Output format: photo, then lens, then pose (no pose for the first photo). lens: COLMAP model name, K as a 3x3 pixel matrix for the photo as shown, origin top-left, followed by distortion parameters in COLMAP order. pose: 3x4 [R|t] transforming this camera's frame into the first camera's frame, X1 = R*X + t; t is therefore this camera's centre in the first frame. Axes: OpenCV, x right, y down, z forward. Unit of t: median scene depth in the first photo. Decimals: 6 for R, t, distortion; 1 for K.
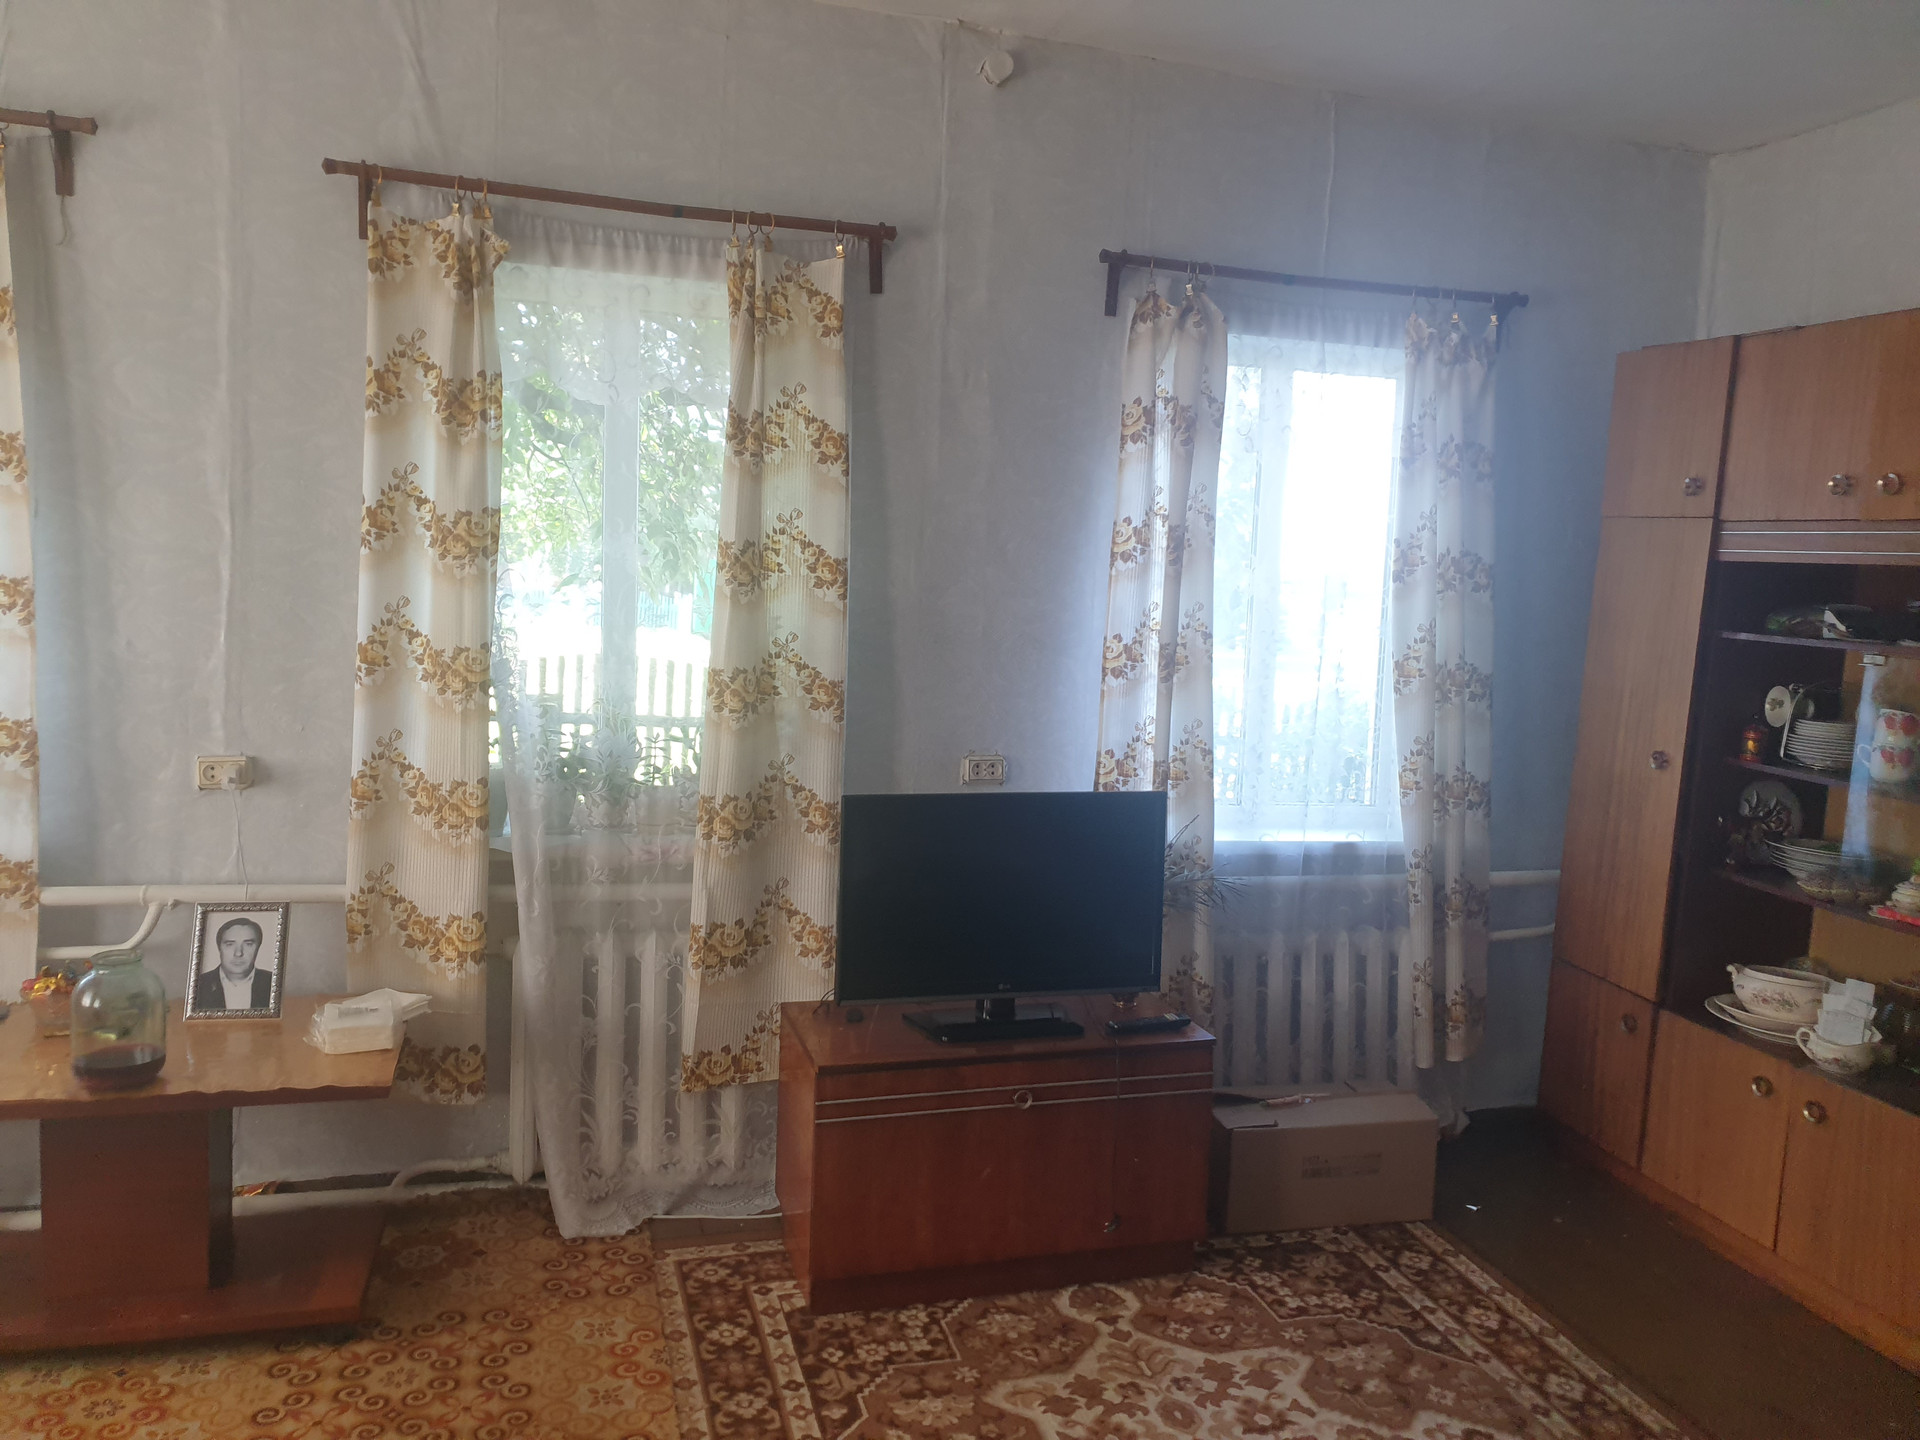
lens RADIAL K [[1508.8, 0, 960.0], [0, 1508.8, 720.0], [0, 0, 1]] dist [0.010333, 0.014540]
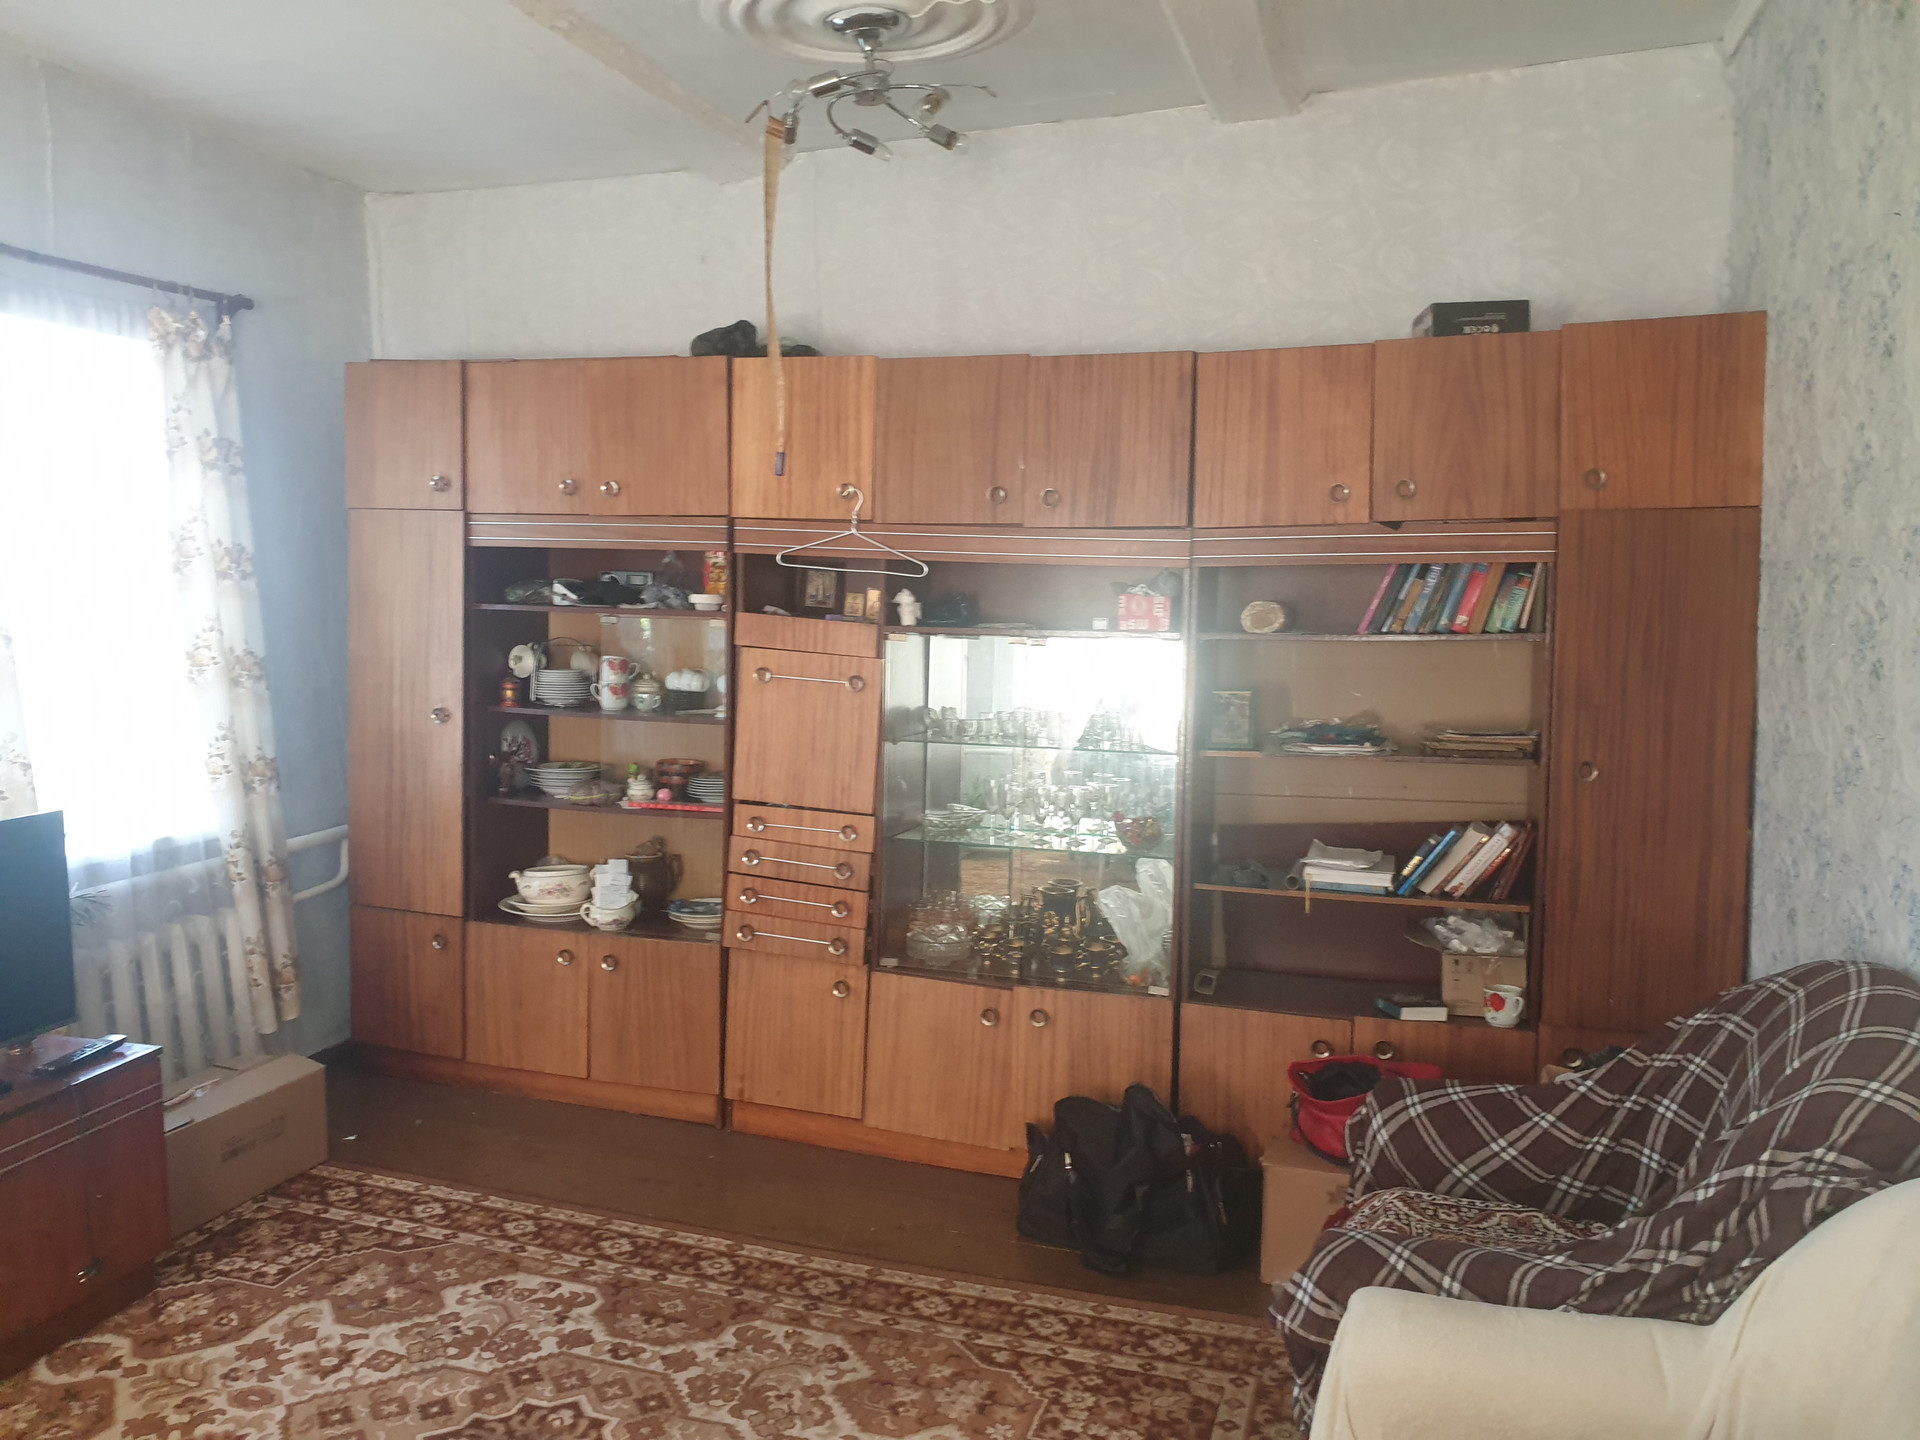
lens RADIAL K [[1430.3, 0, 956.7], [0, 1430.3, 729.7], [0, 0, 1]] dist [0.041796, -0.013984]
pose [[0.568876, -0.130253, 0.812043, -0.249042], [0.107057, 0.990706, 0.083912, -0.015272], [-0.815425, 0.039199, 0.577534, 0.021233]]
